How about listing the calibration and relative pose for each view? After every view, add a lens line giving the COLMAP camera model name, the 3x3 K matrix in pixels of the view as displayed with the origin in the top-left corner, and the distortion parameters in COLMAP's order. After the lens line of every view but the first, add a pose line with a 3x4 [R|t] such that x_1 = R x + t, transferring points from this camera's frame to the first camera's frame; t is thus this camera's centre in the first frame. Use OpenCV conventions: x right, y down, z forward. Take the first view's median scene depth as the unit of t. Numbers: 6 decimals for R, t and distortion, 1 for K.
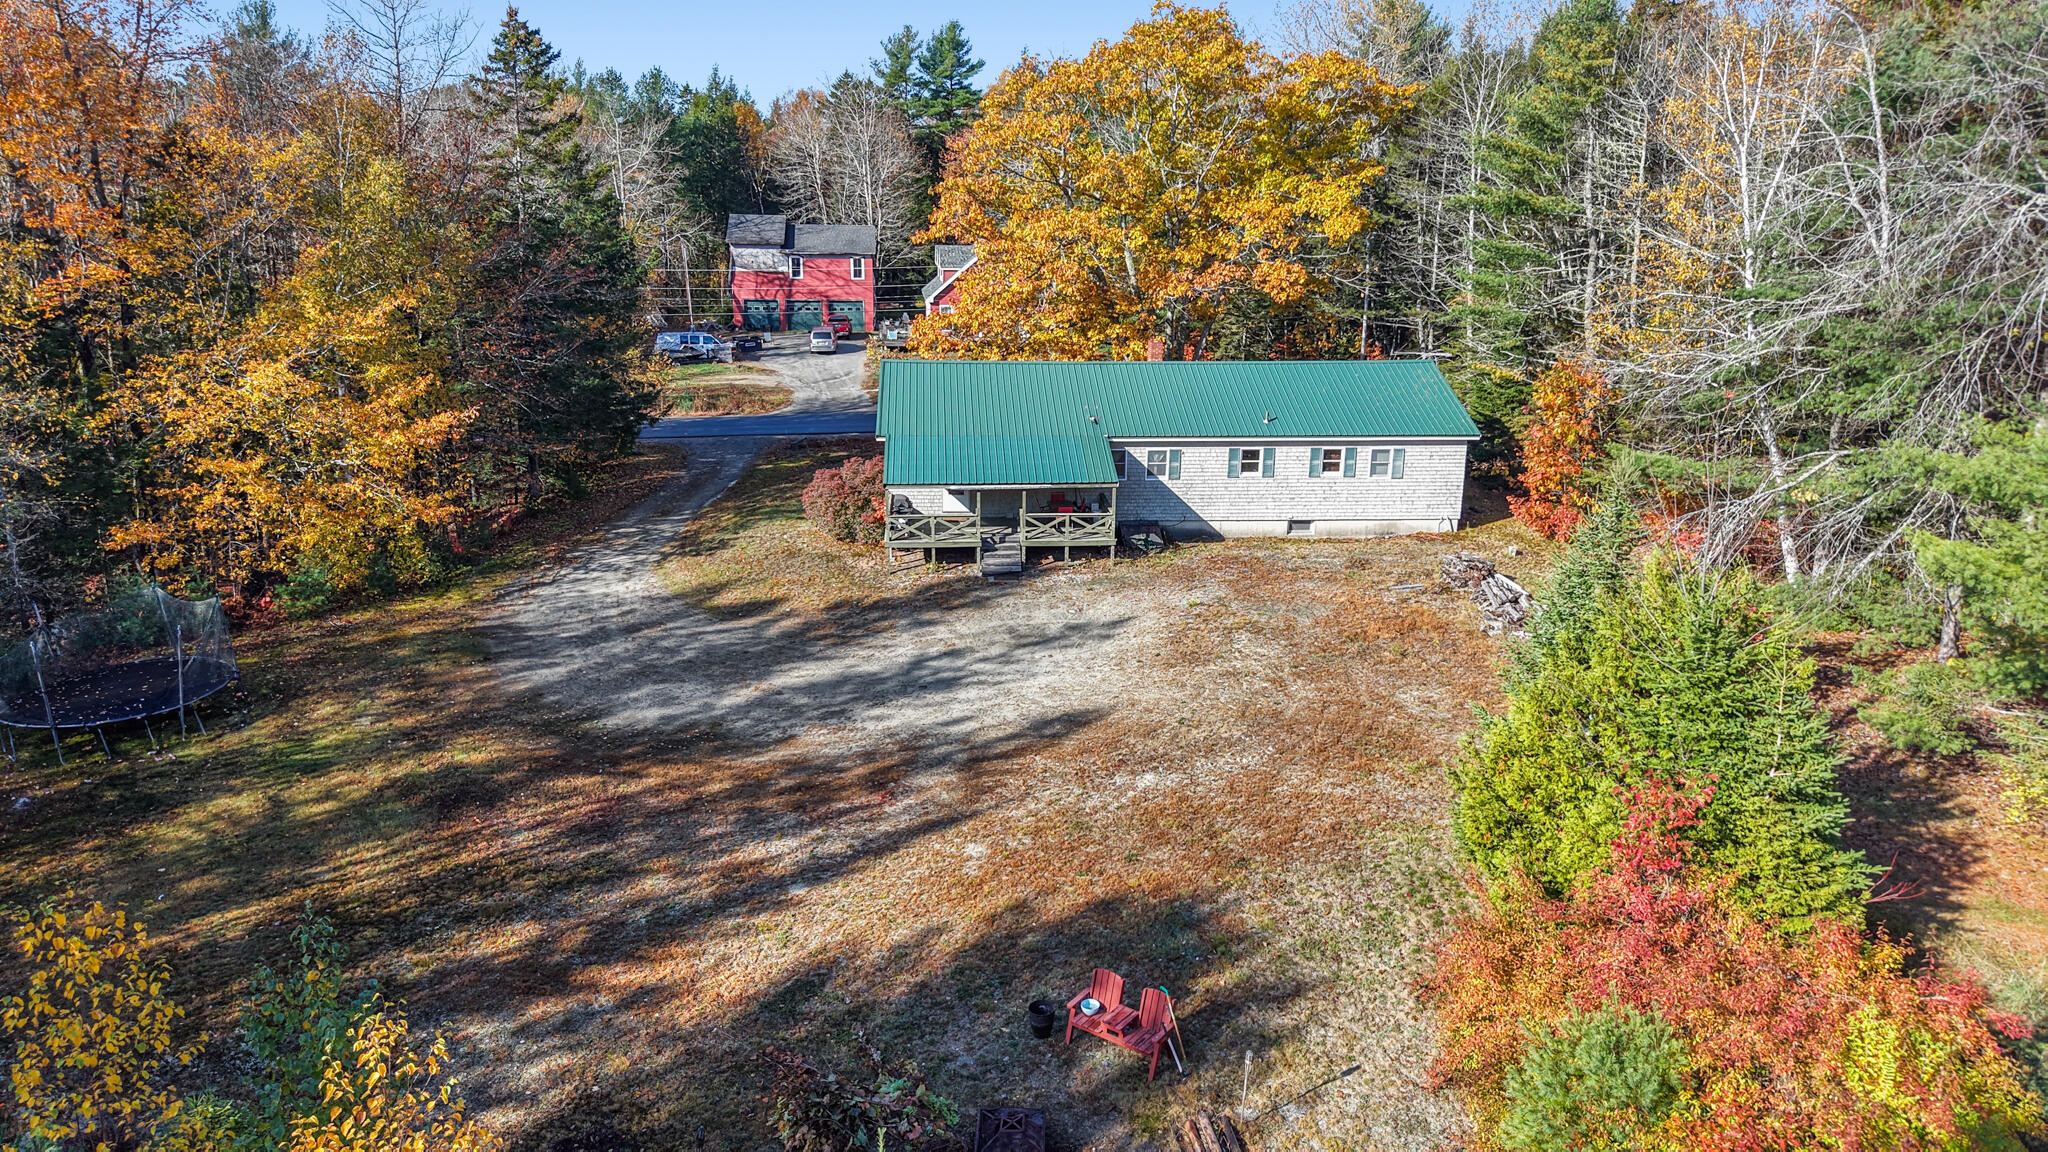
lens RADIAL K [[1373.8, 0, 1024.0], [0, 1373.8, 576.0], [0, 0, 1]] dist [-0.008410, -0.001777]
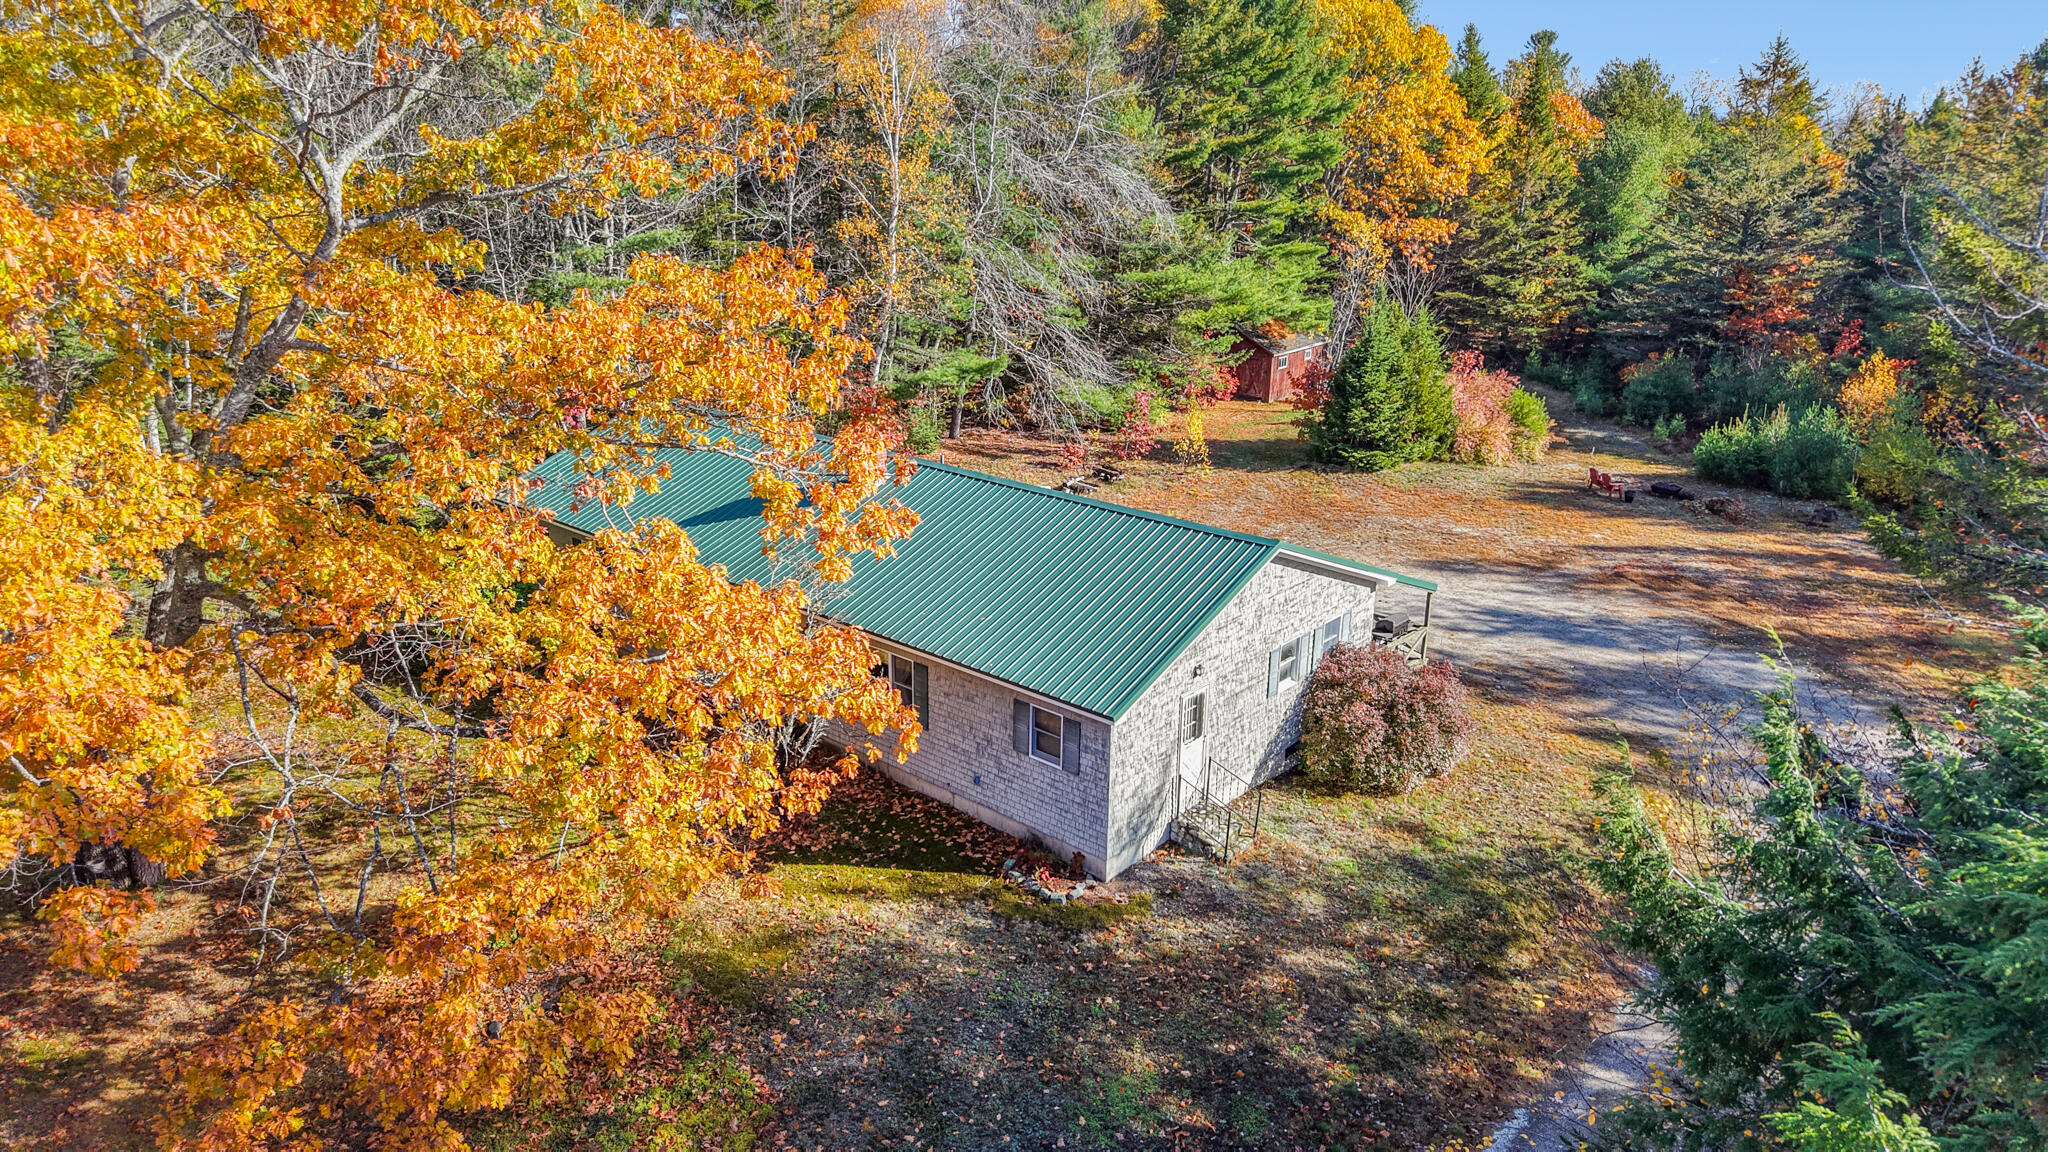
lens RADIAL K [[1409.6, 0, 1024.0], [0, 1409.6, 576.0], [0, 0, 1]] dist [0.003321, -0.001907]
pose [[-0.718025, -0.242139, 0.652541, -0.434303], [0.172651, 0.846270, 0.504003, -0.496298], [-0.674264, 0.474549, -0.565837, 1.537221]]
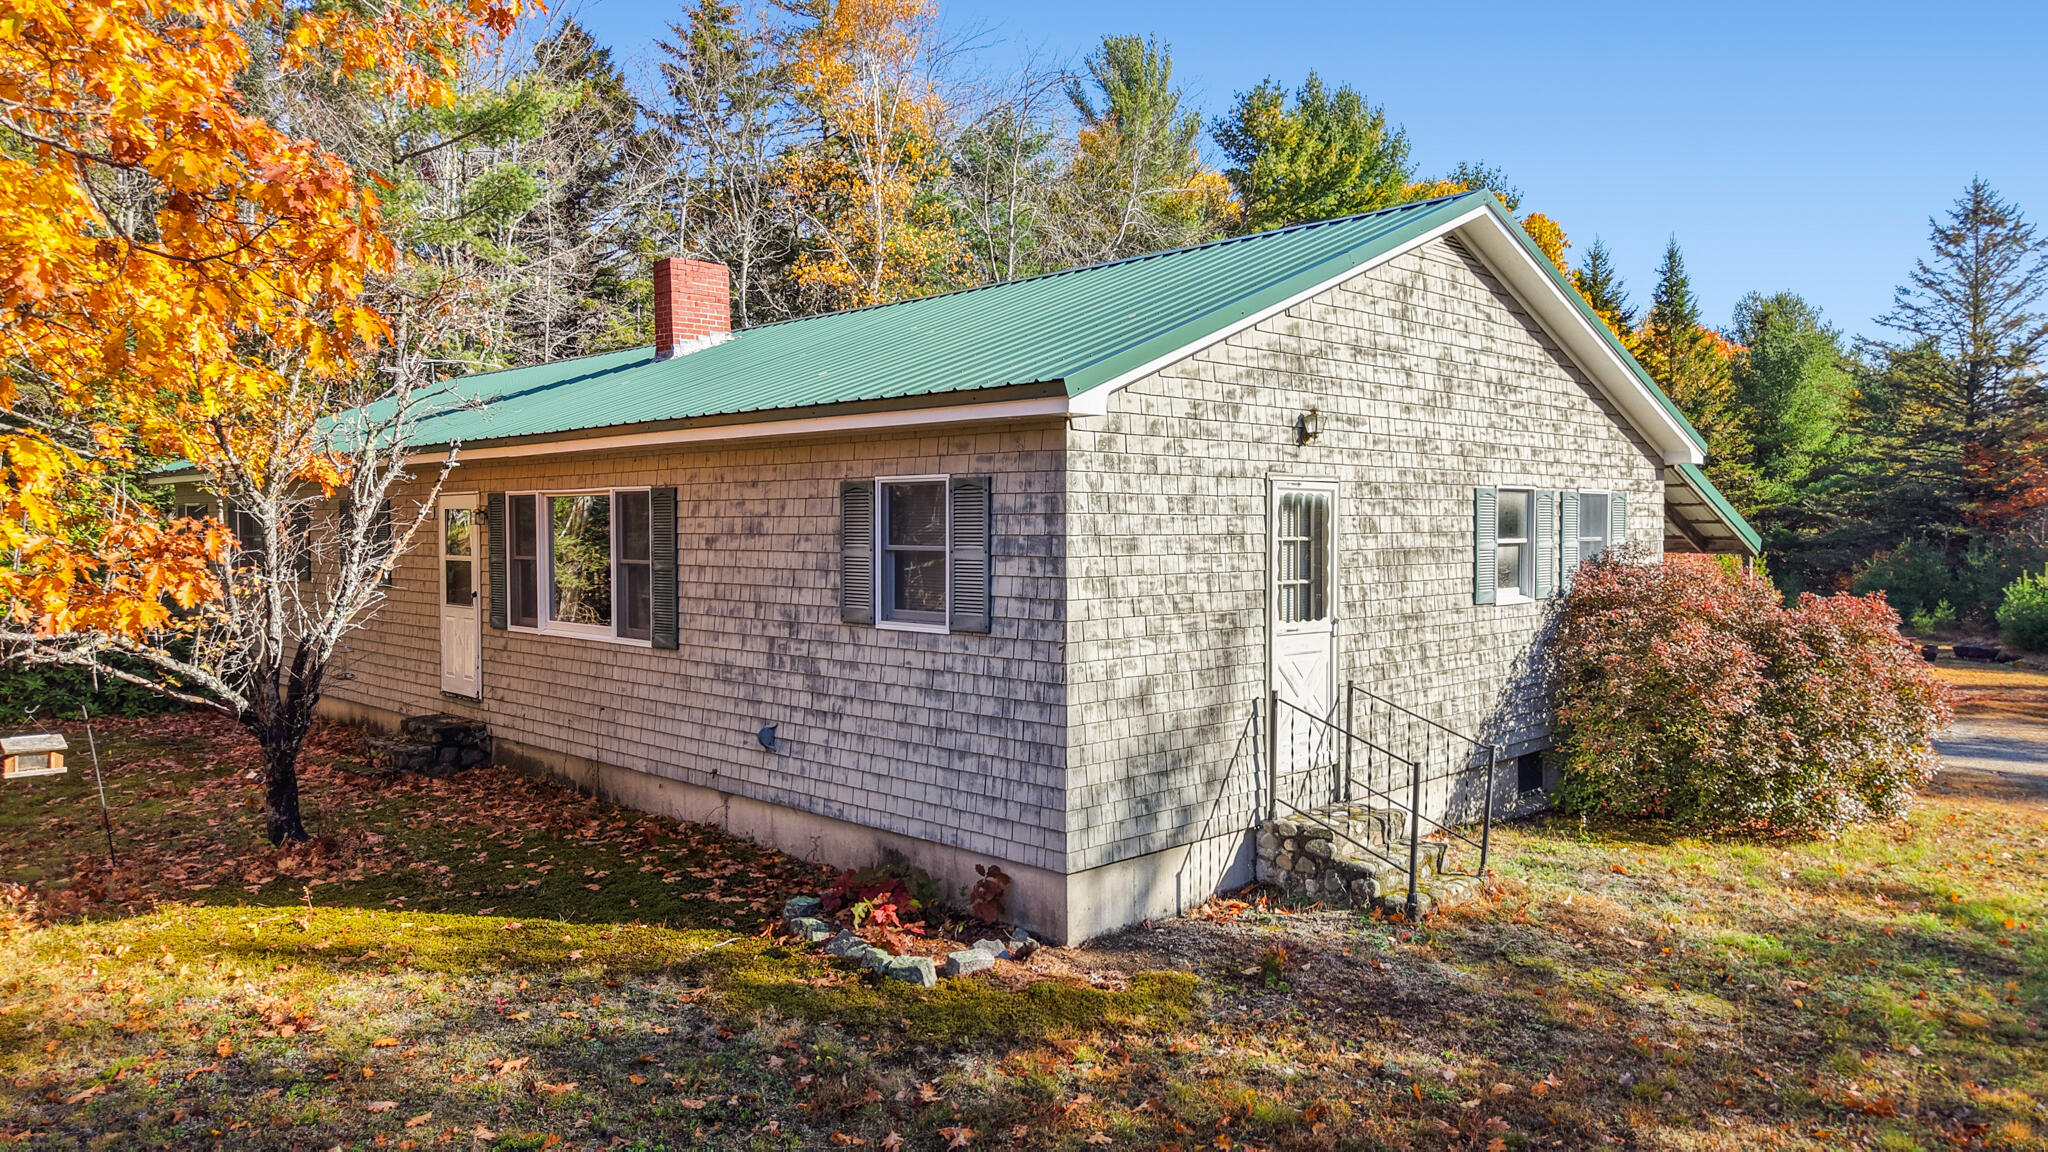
lens RADIAL K [[1373.8, 0, 1024.0], [0, 1373.8, 576.0], [0, 0, 1]] dist [-0.008410, -0.001777]
pose [[-0.667224, -0.030111, 0.744248, -0.241202], [0.195950, 0.956892, 0.214385, -0.171118], [-0.718621, 0.288879, -0.632561, 1.349991]]
